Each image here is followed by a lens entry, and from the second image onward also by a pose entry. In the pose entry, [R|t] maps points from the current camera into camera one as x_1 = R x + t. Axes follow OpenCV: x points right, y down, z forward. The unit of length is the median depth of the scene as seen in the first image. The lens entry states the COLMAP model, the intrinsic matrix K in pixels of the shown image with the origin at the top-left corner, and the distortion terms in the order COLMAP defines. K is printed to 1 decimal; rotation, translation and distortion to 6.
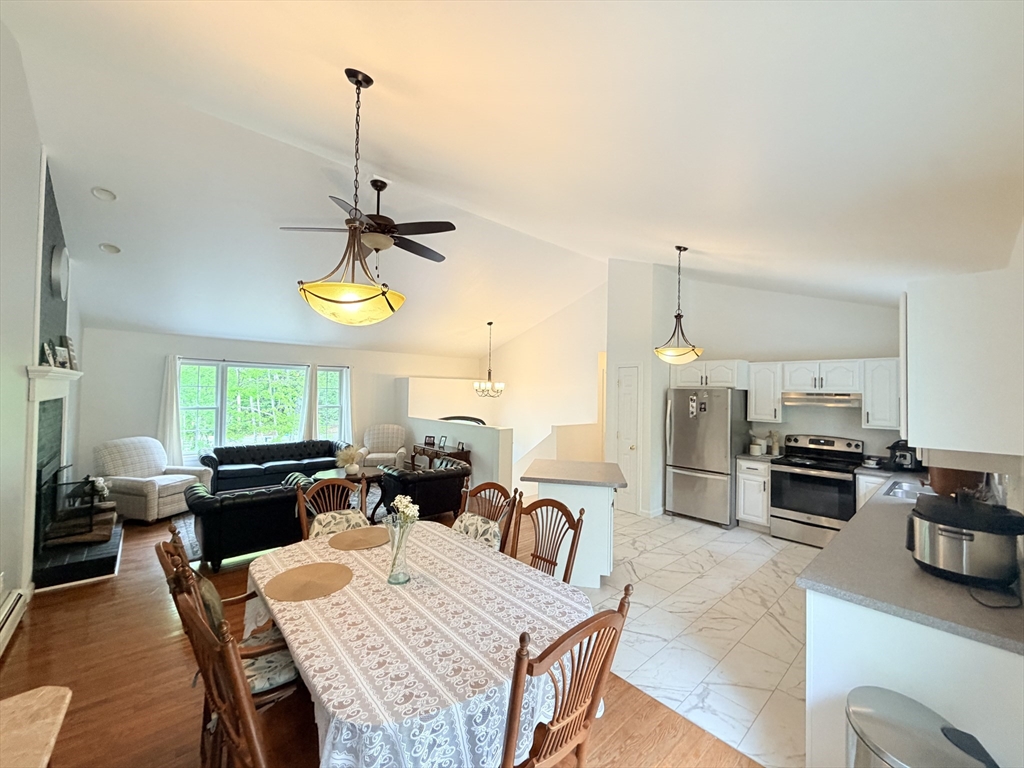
lens RADIAL K [[405.8, 0, 509.7], [0, 405.8, 382.1], [0, 0, 1]] dist [0.001287, -0.000772]
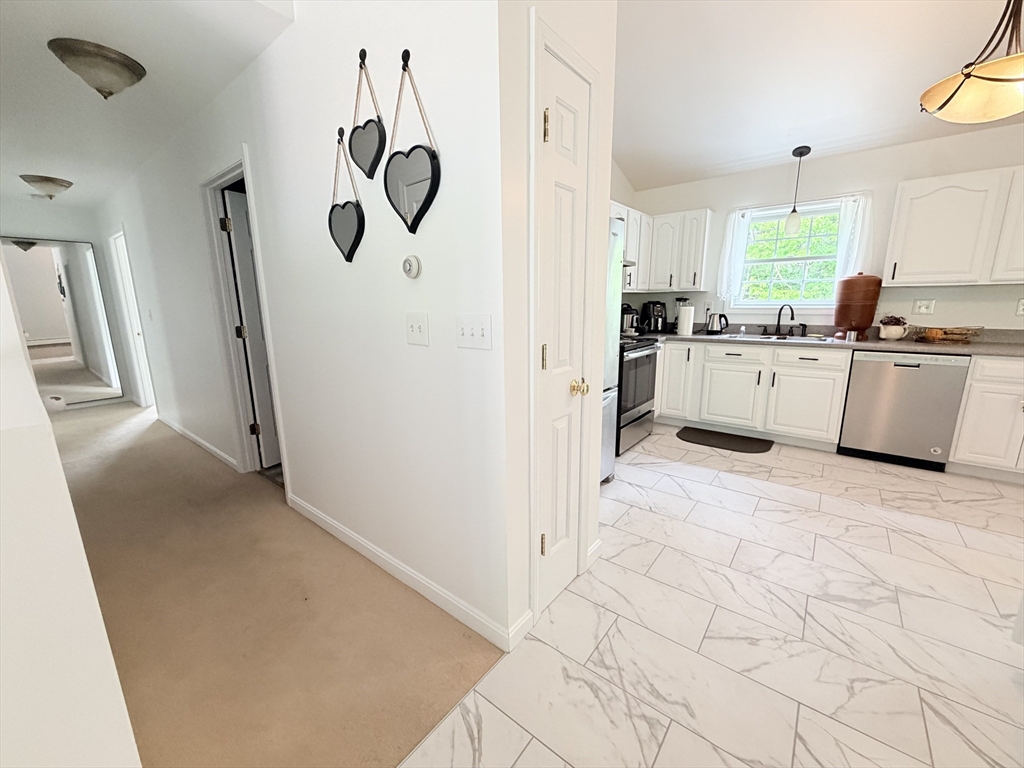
lens RADIAL K [[405.8, 0, 507.8], [0, 405.8, 382.2], [0, 0, 1]] dist [0.001287, -0.000772]
pose [[-0.163181, -0.208150, 0.964389, 0.033966], [-0.009450, 0.977776, 0.209440, 0.124702], [-0.986551, 0.025063, -0.161522, 1.450352]]
